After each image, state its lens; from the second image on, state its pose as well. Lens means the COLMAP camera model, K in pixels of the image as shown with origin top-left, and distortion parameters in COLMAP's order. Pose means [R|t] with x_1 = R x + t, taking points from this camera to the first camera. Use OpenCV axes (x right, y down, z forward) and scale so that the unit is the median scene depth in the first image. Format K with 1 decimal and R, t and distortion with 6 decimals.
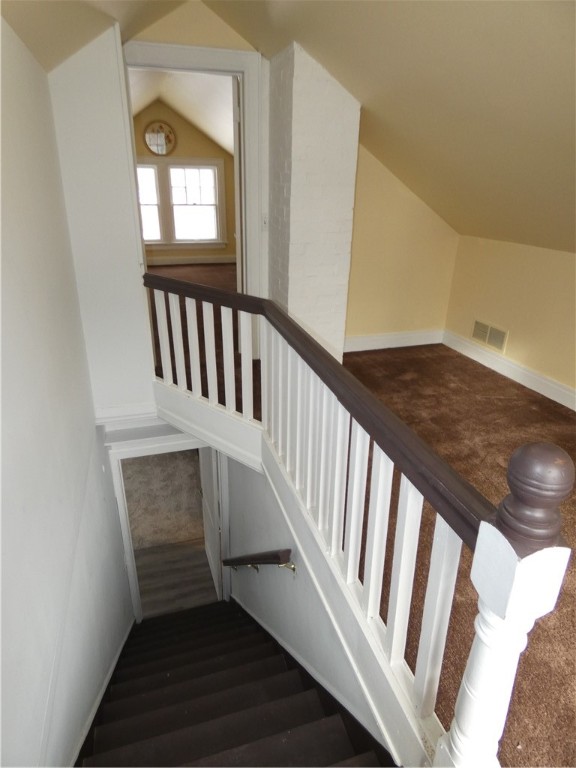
lens RADIAL K [[457.4, 0, 288.0], [0, 457.4, 384.0], [0, 0, 1]] dist [-0.000559, -0.001057]
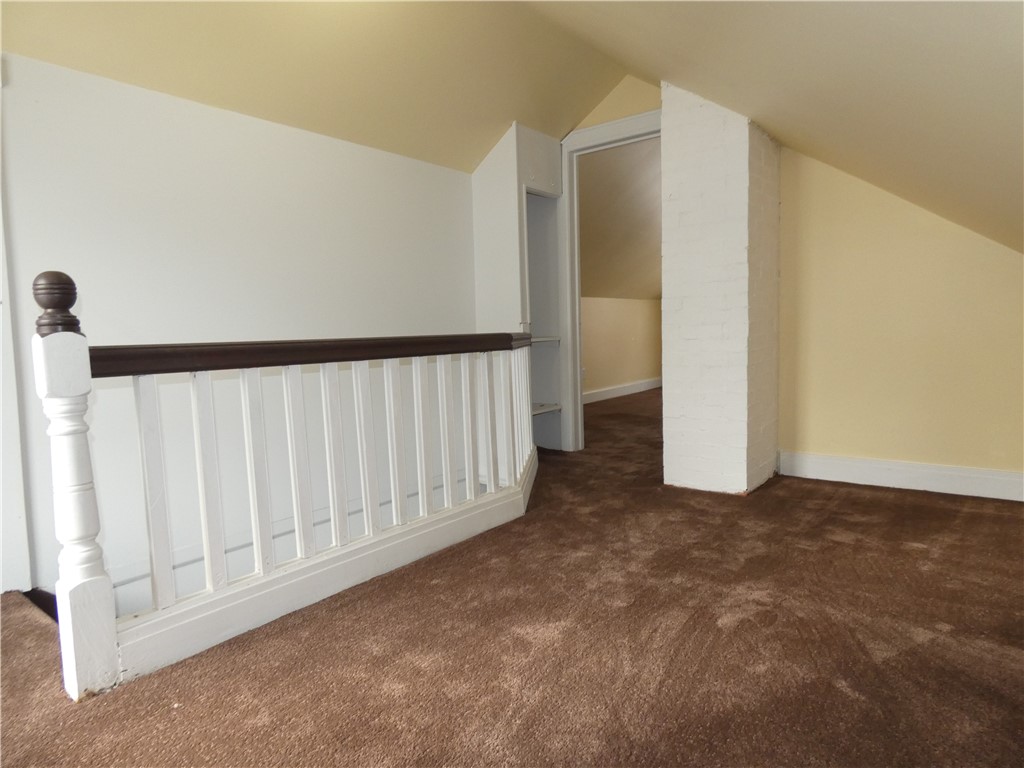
lens RADIAL K [[604.3, 0, 521.9], [0, 604.3, 384.9], [0, 0, 1]] dist [-0.001133, -0.003052]
pose [[0.576592, 0.045513, -0.815763, 0.679973], [-0.291939, 0.944010, -0.153678, 0.069022], [0.763094, 0.326763, 0.557596, 0.249081]]
